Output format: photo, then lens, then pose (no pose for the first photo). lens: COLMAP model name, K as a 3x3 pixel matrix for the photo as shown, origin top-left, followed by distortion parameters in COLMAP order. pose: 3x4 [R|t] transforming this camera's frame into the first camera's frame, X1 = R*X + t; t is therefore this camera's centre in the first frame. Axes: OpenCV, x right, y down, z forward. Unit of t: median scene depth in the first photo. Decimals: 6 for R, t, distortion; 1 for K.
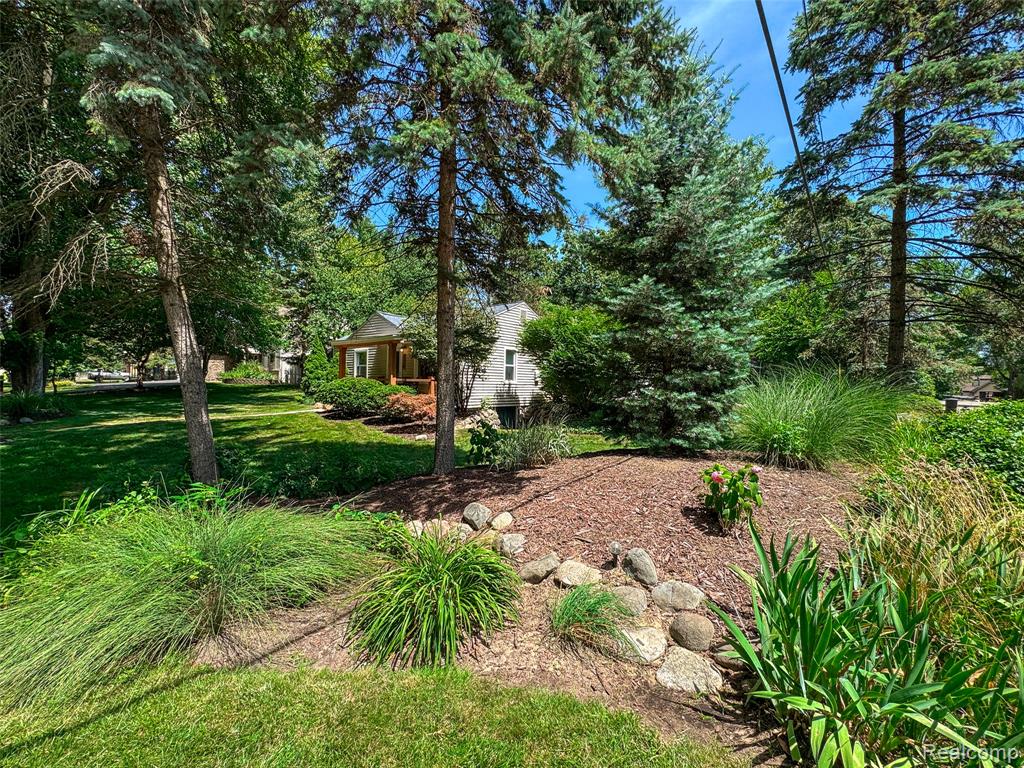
lens RADIAL K [[425.8, 0, 511.8], [0, 425.8, 378.9], [0, 0, 1]] dist [0.002794, -0.004496]
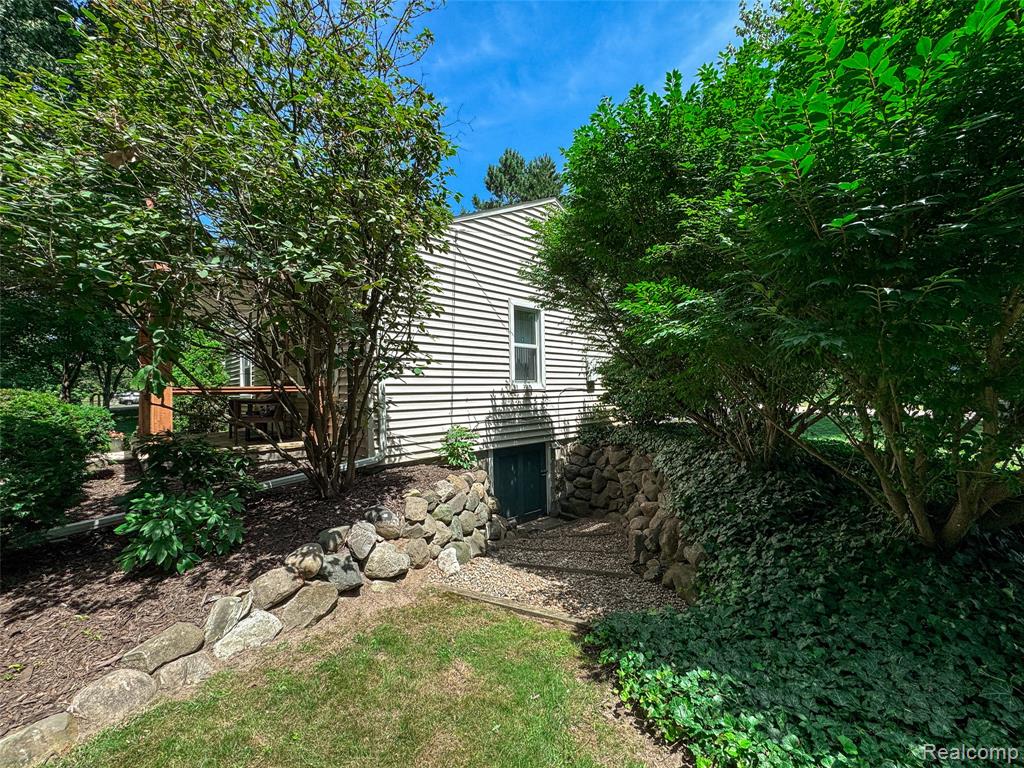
lens RADIAL K [[425.8, 0, 511.8], [0, 425.8, 378.9], [0, 0, 1]] dist [0.002794, -0.004496]
pose [[0.993401, -0.042184, -0.106652, 0.024541], [0.040137, 0.998968, -0.021263, 0.009269], [0.107439, 0.016842, 0.994069, 0.582946]]
